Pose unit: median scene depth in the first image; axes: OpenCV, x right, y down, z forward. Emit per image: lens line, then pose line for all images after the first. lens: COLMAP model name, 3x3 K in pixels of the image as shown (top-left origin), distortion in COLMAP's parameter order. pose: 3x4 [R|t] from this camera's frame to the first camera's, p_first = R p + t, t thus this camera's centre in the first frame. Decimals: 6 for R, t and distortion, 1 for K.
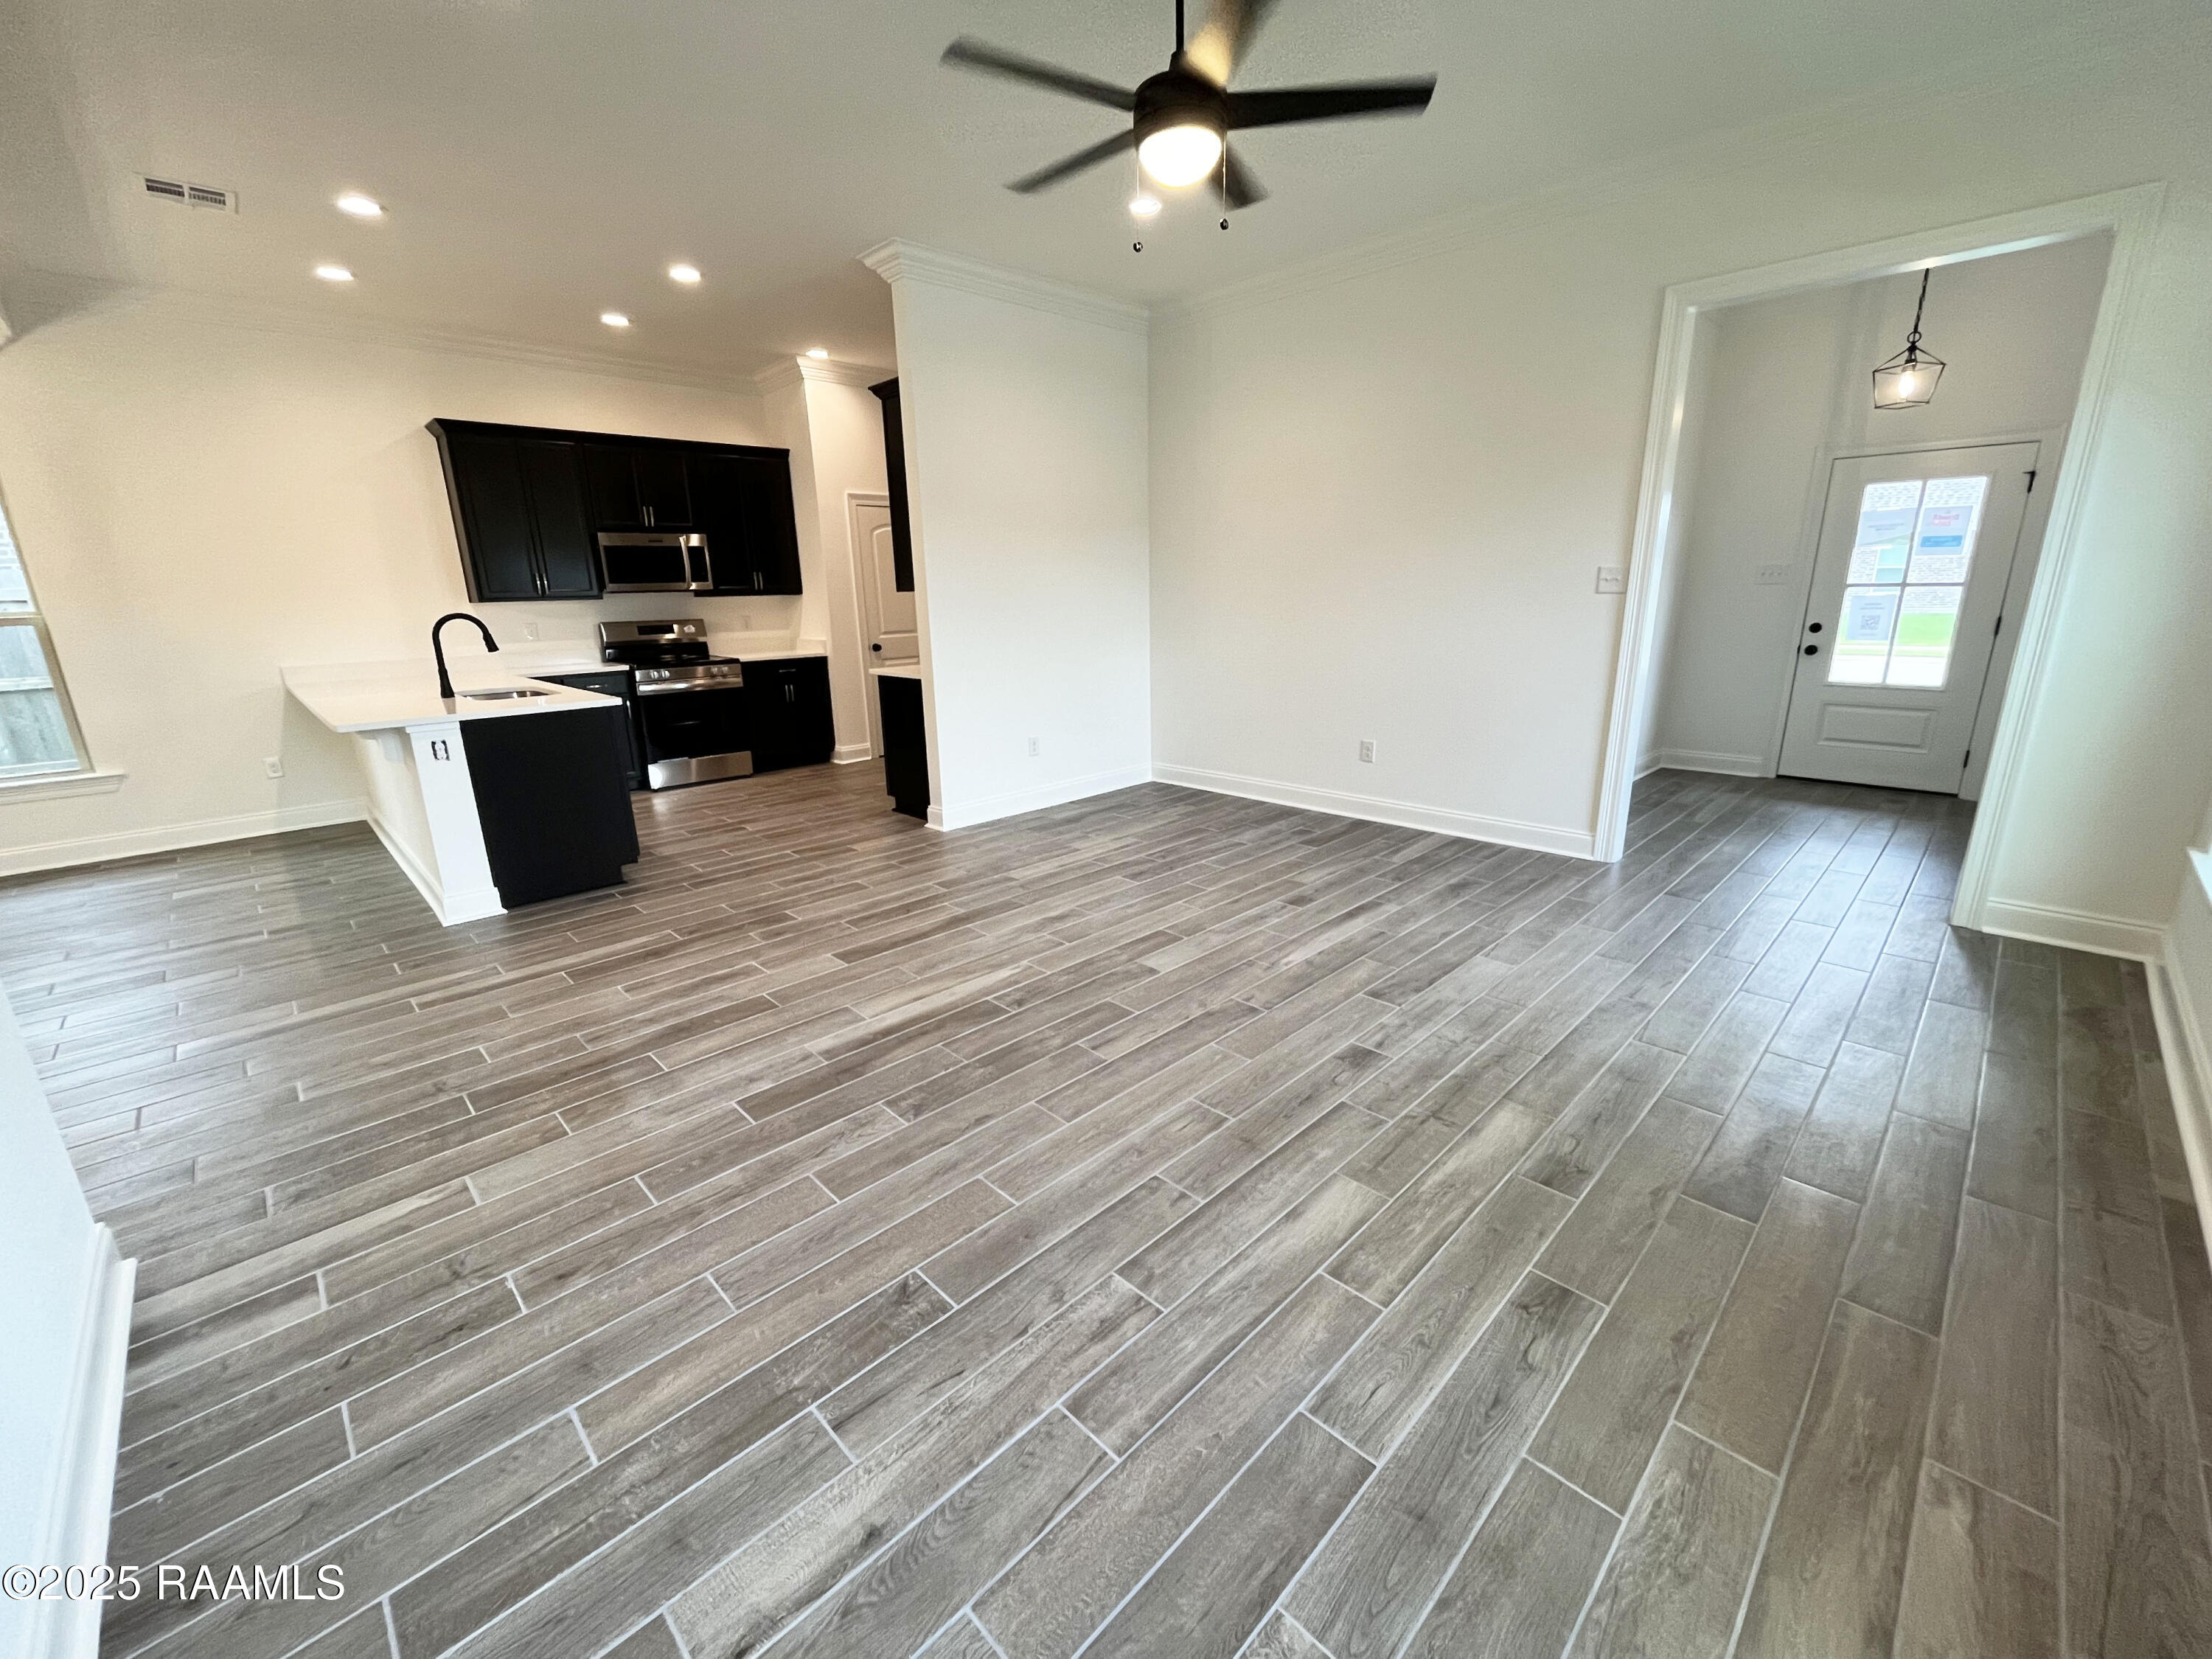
lens RADIAL K [[902.2, 0, 1101.5], [0, 902.2, 823.0], [0, 0, 1]] dist [-0.004408, -0.000246]
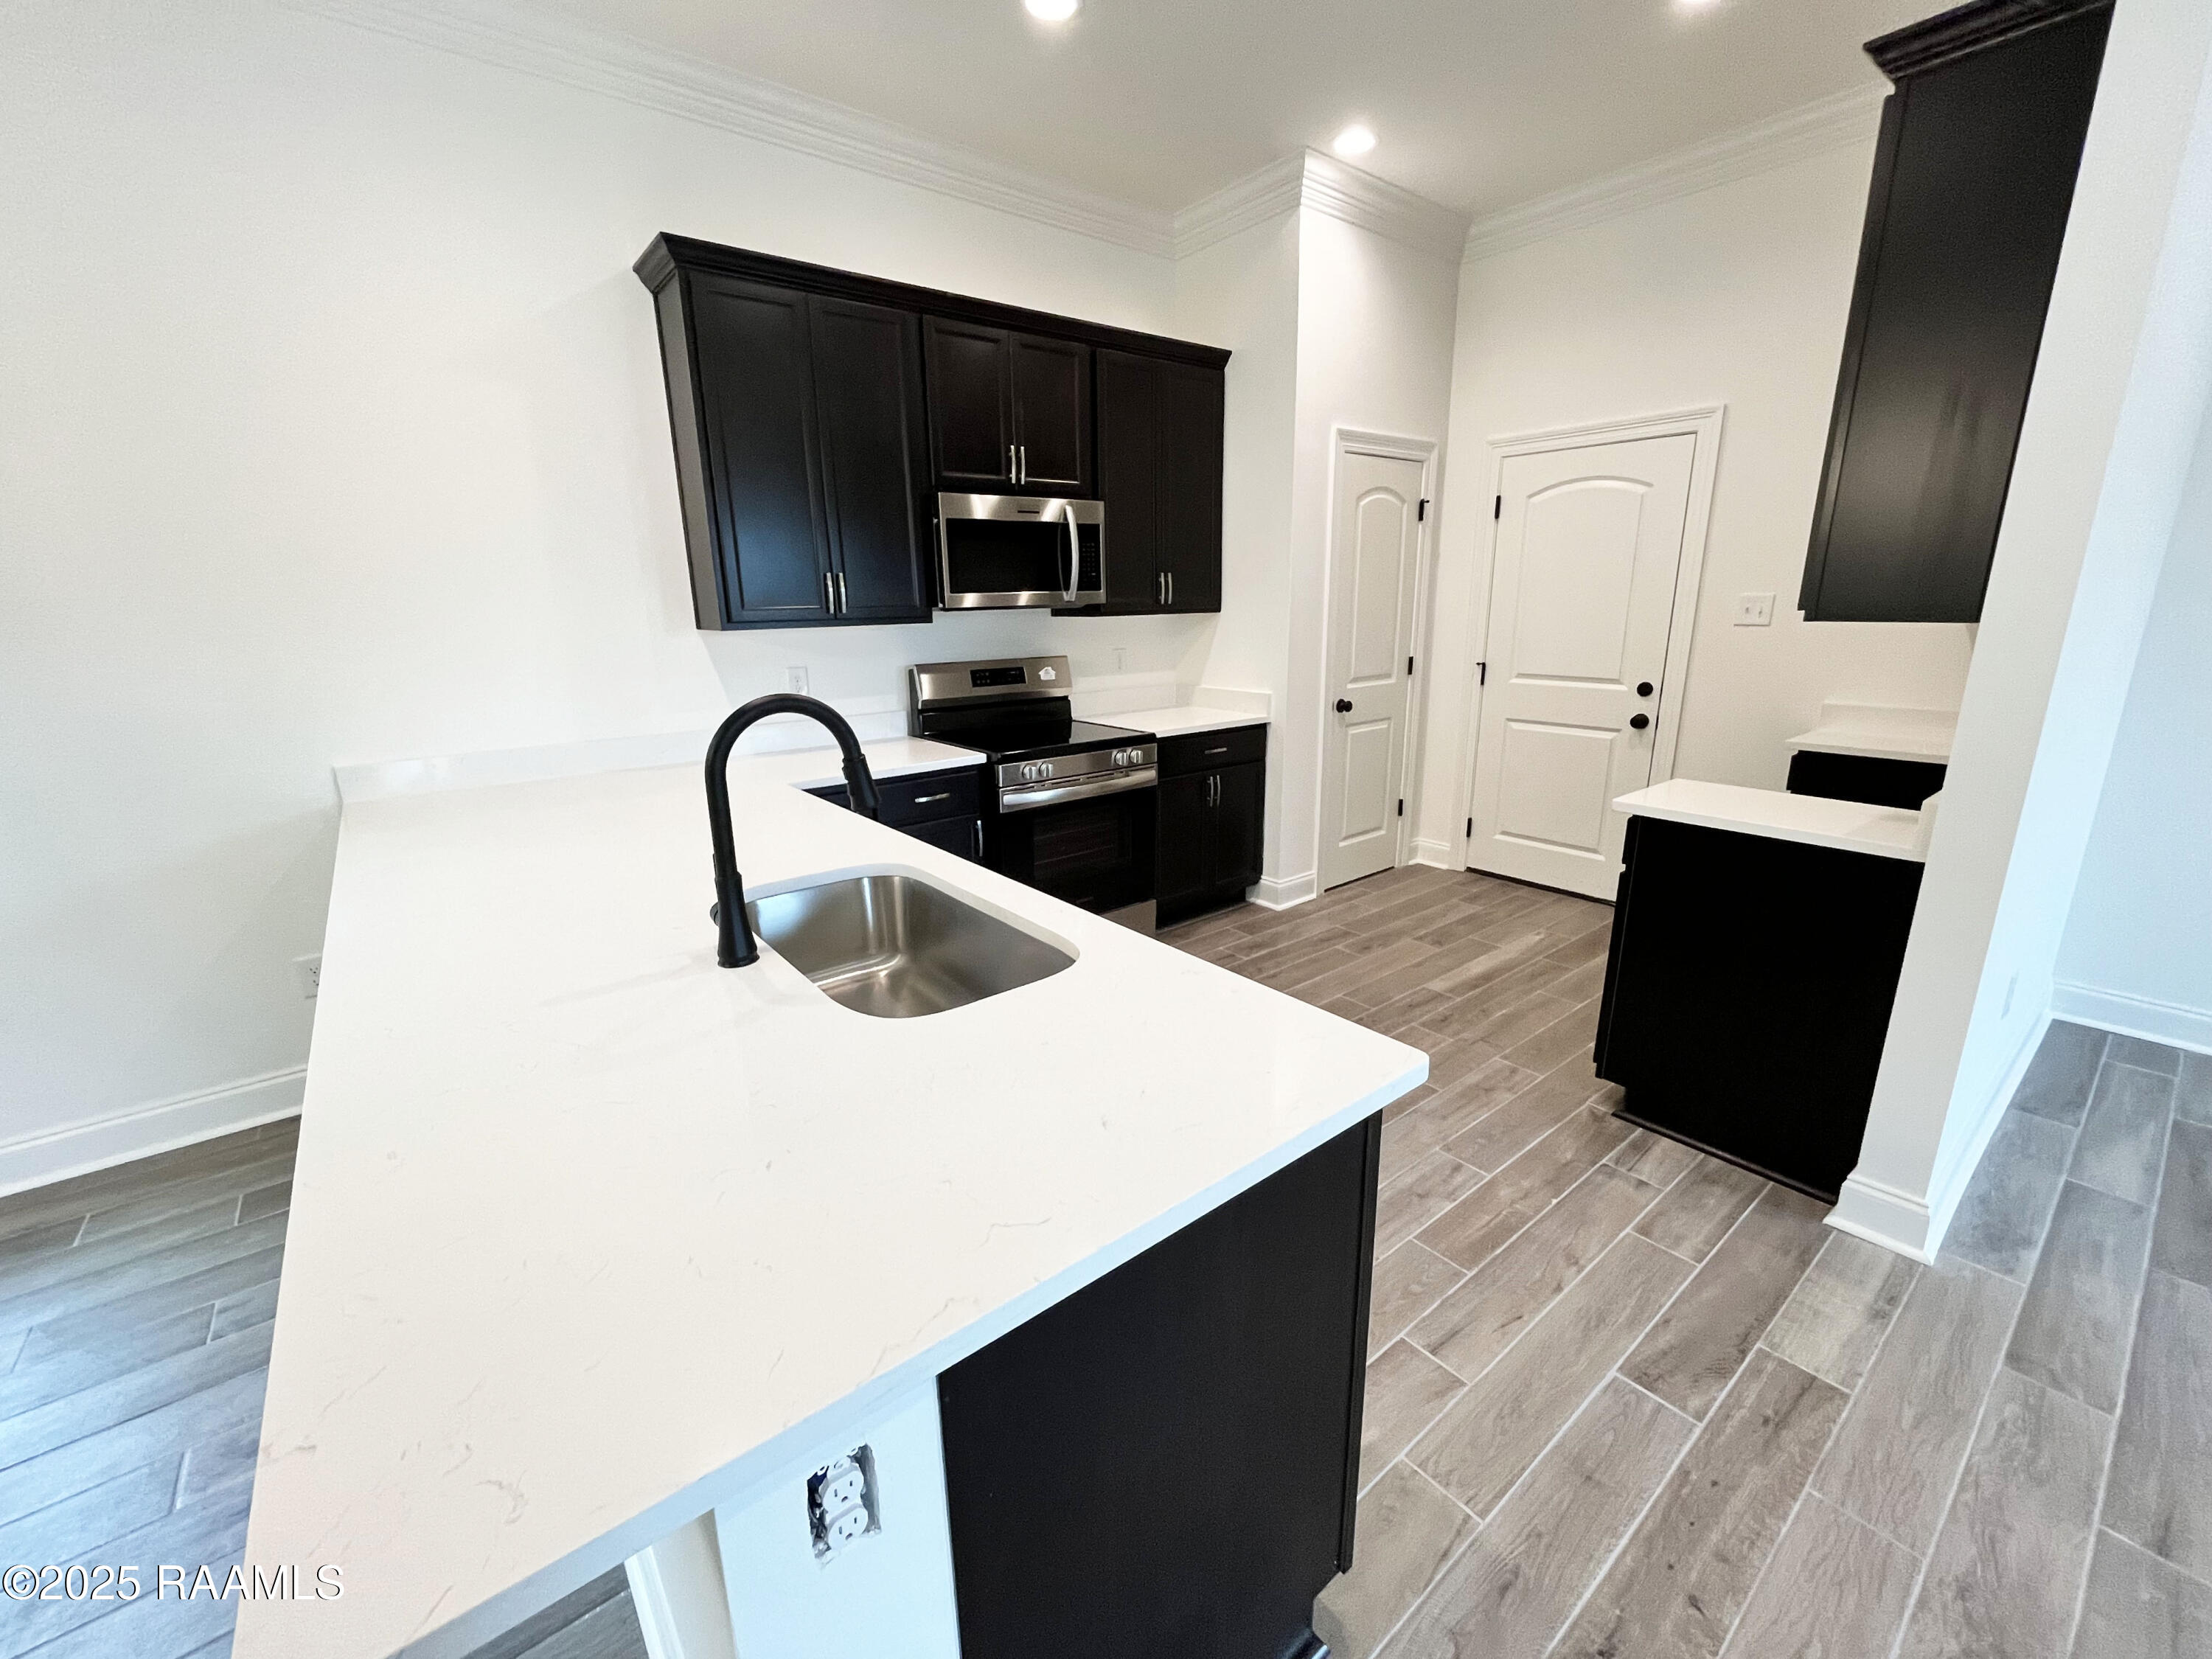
lens RADIAL K [[902.2, 0, 1096.5], [0, 902.2, 822.1], [0, 0, 1]] dist [-0.004408, -0.000246]
pose [[0.994187, 0.028274, -0.103891, -0.377128], [-0.029245, 0.999542, -0.007832, -0.124199], [0.103622, 0.010825, 0.994558, 0.463305]]
